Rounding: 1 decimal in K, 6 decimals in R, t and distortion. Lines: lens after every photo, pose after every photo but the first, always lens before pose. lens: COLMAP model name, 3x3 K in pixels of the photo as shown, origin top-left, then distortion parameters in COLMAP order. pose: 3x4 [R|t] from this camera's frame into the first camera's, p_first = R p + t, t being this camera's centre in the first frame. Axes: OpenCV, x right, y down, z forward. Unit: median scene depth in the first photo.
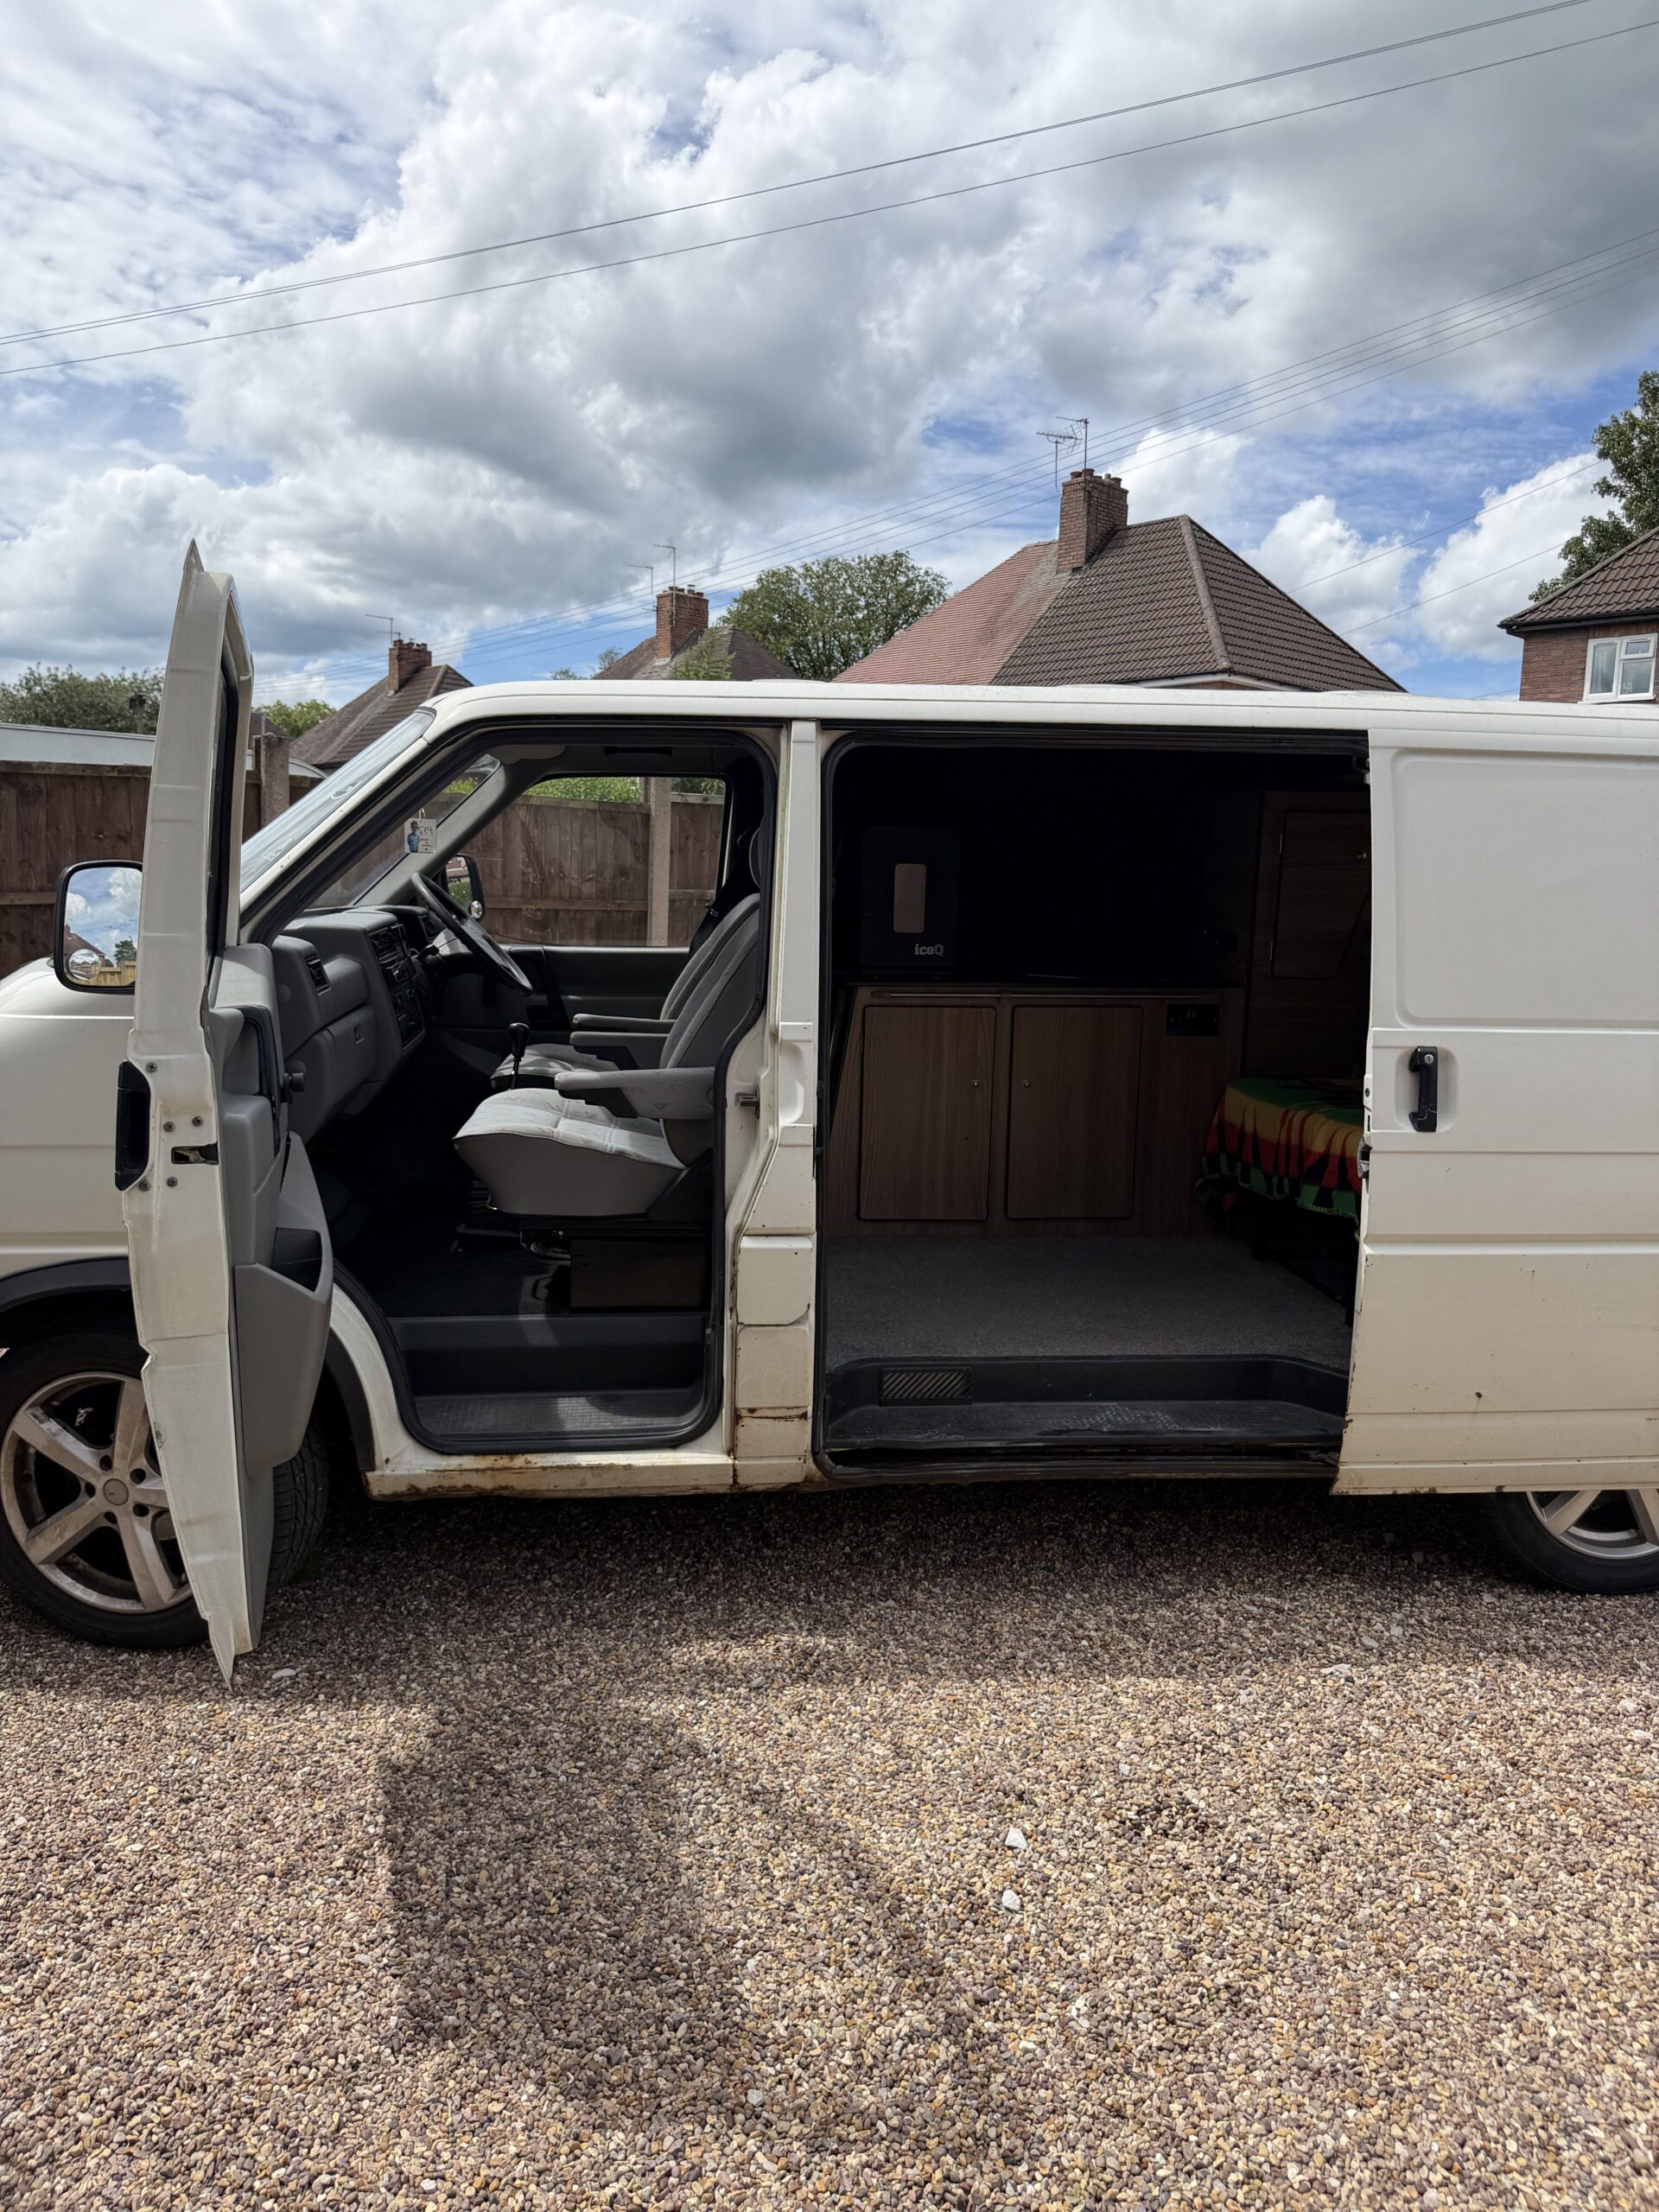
lens RADIAL K [[1589.8, 0, 870.9], [0, 1589.8, 1105.3], [0, 0, 1]] dist [-0.026379, -0.001103]
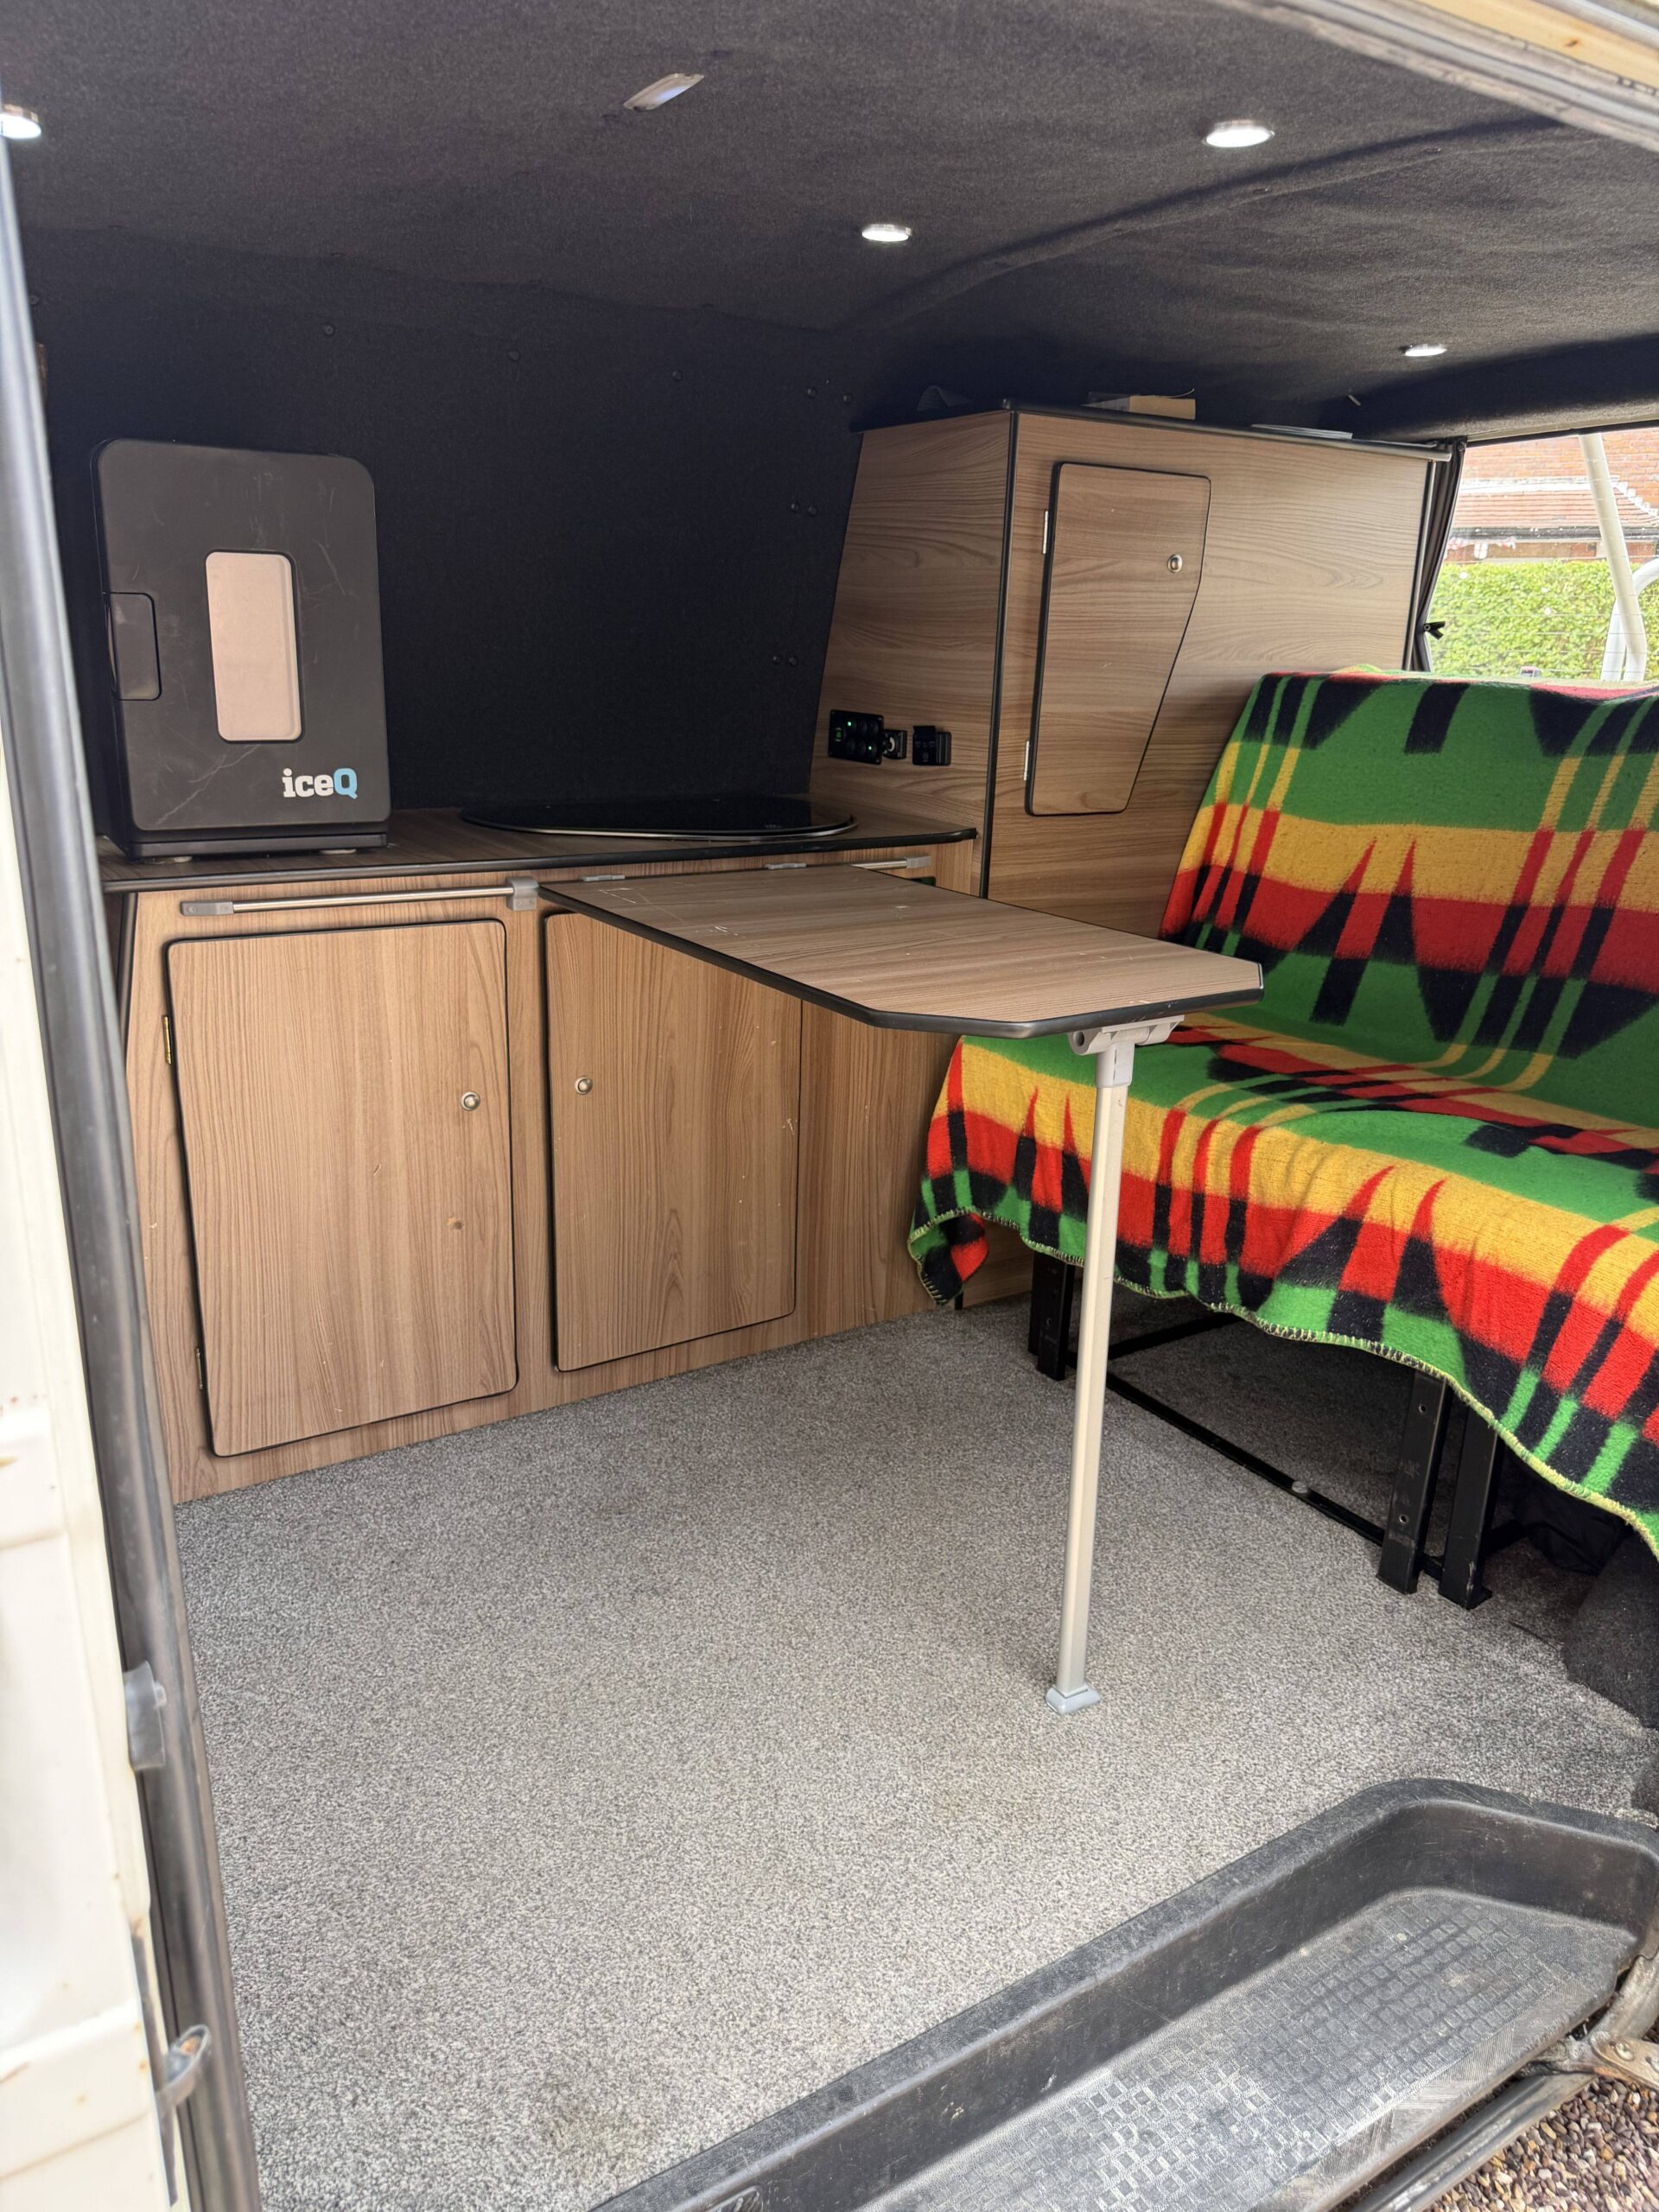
lens RADIAL K [[1529.8, 0, 825.7], [0, 1529.8, 1107.4], [0, 0, 1]] dist [0.178384, -0.399749]
pose [[0.904321, -0.120663, 0.409443, -0.018039], [0.060230, 0.985688, 0.157456, -0.070600], [-0.422582, -0.117730, 0.898645, 0.578381]]
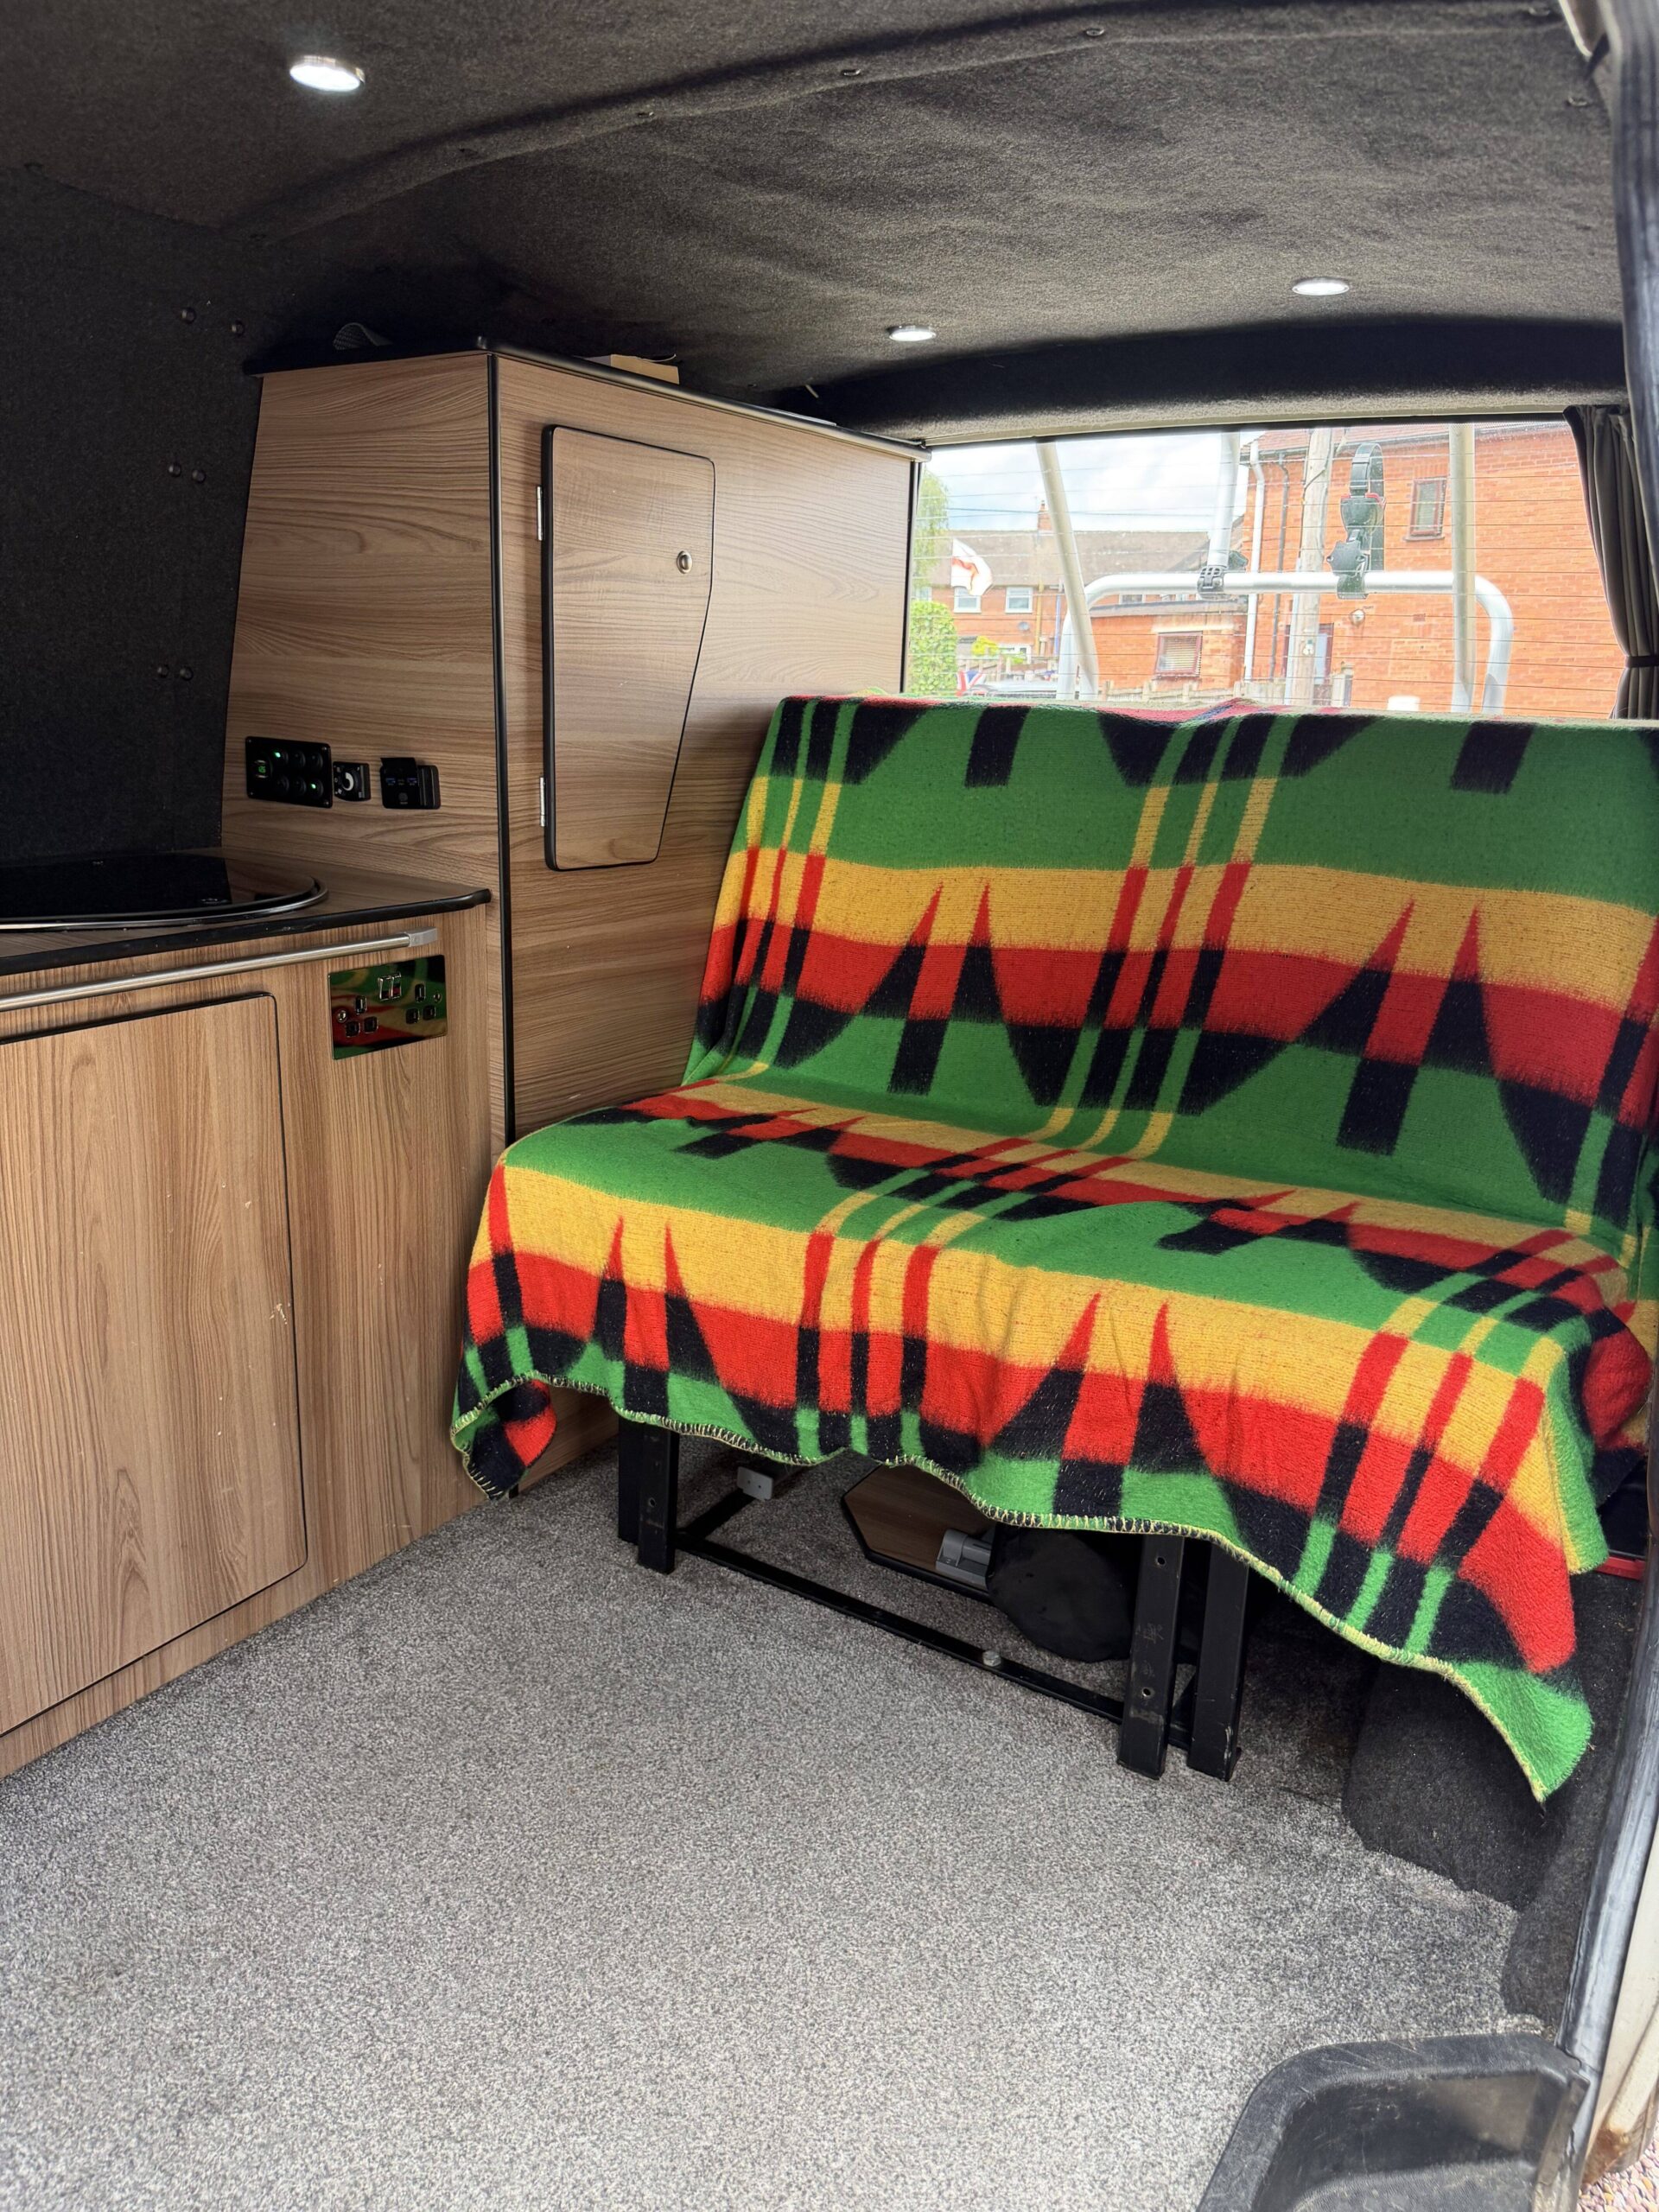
lens RADIAL K [[1529.8, 0, 825.7], [0, 1529.8, 1107.4], [0, 0, 1]] dist [0.178384, -0.399749]
pose [[0.648225, -0.200508, 0.734576, 0.000014], [0.102940, 0.978927, 0.176367, -0.084197], [-0.754459, -0.038708, 0.655205, 0.695497]]
